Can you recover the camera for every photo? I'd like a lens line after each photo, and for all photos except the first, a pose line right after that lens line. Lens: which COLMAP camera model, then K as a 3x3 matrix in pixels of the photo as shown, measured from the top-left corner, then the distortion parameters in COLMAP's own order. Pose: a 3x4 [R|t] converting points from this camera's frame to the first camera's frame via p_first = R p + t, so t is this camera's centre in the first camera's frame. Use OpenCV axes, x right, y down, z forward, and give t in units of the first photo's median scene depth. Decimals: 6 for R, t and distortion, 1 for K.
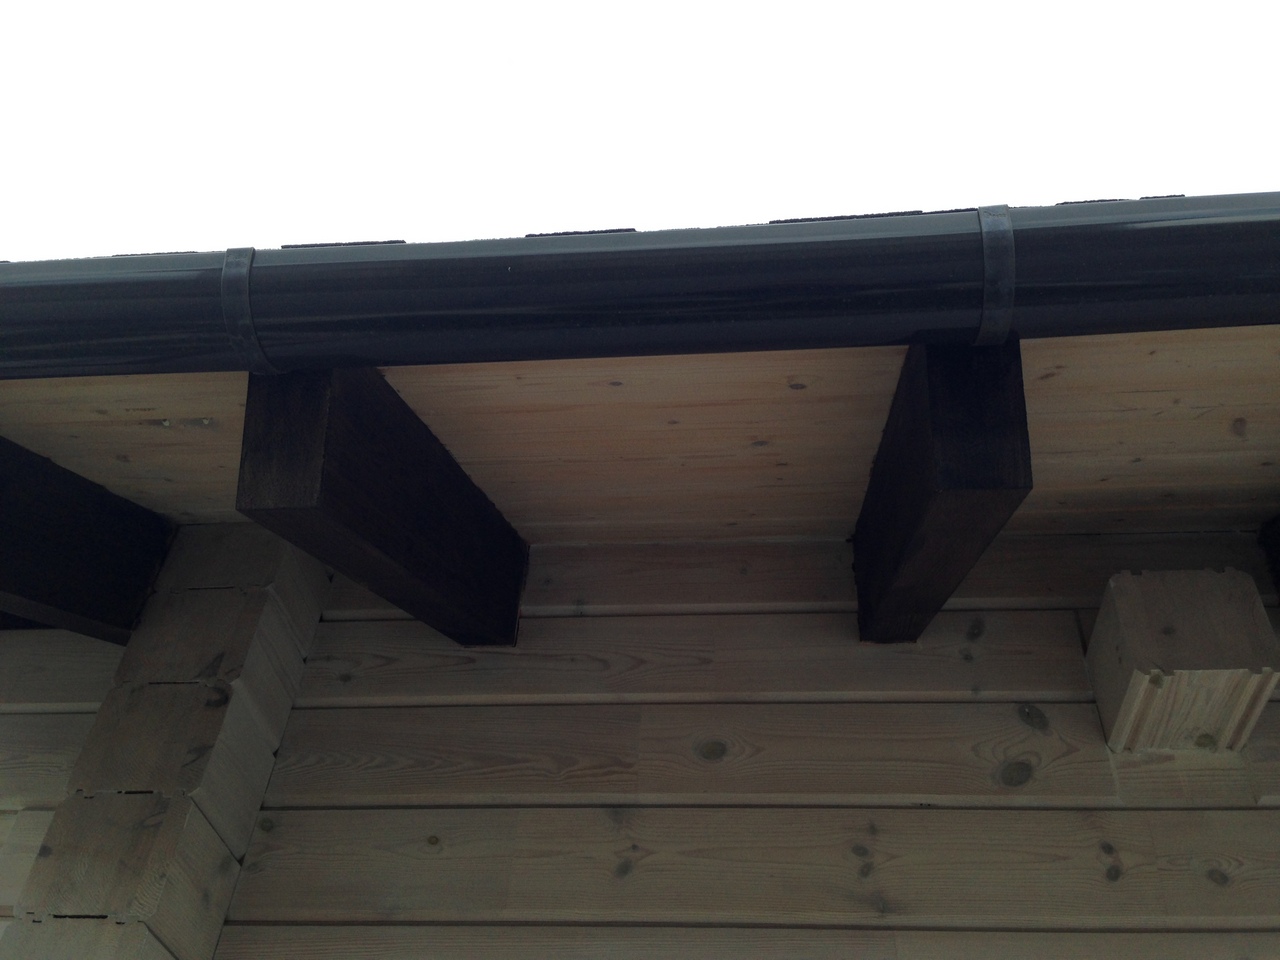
lens RADIAL K [[1195.5, 0, 642.2], [0, 1195.5, 476.7], [0, 0, 1]] dist [0.058160, 0.000000]
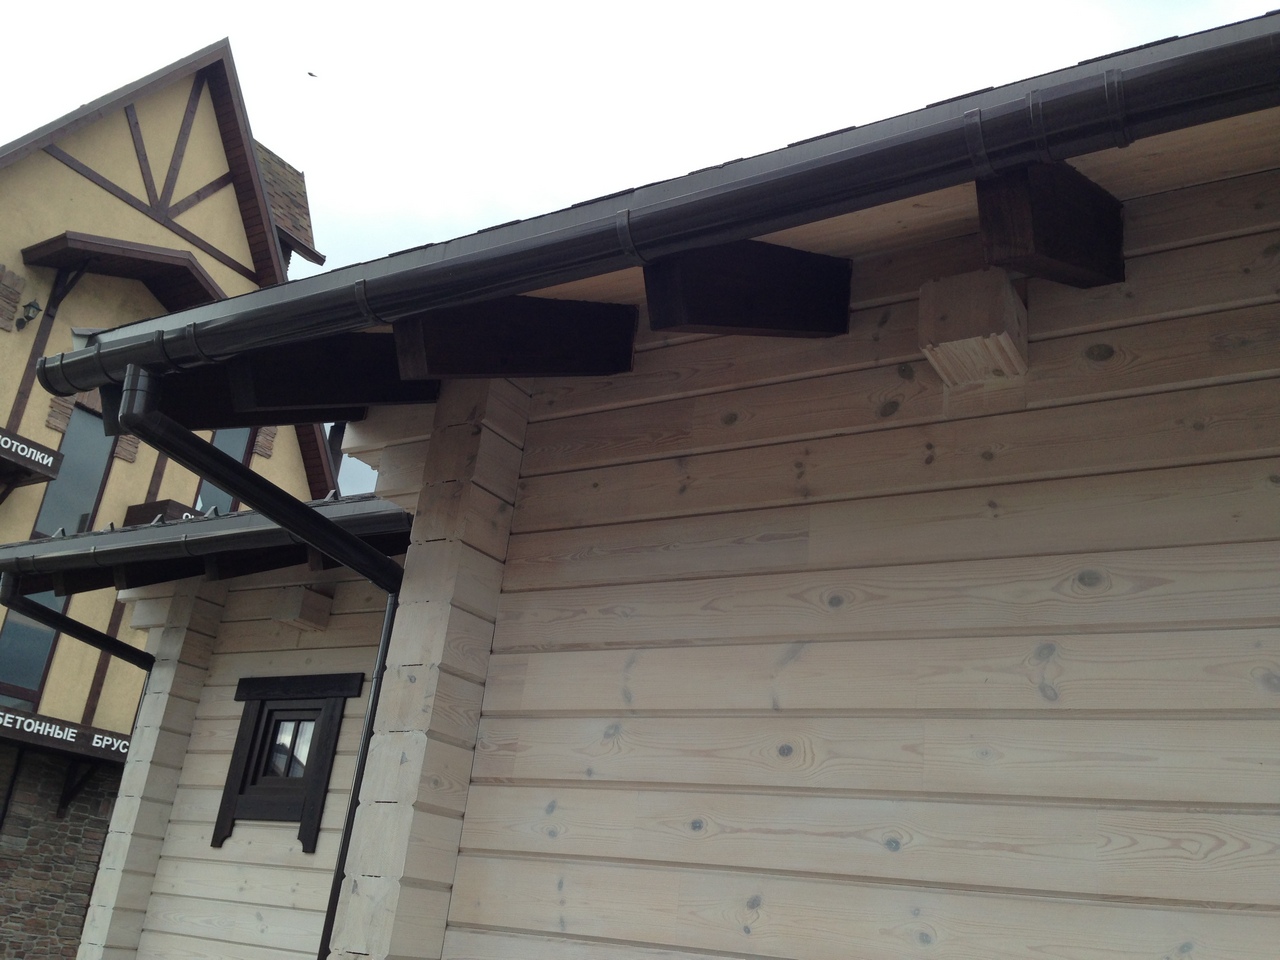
lens RADIAL K [[1195.5, 0, 639.6], [0, 1195.5, 482.7], [0, 0, 1]] dist [0.058160, 0.000000]
pose [[0.901683, -0.115597, -0.416659, 0.681656], [0.249260, 0.926343, 0.282415, -0.218426], [0.353323, -0.358505, 0.864082, -0.607271]]
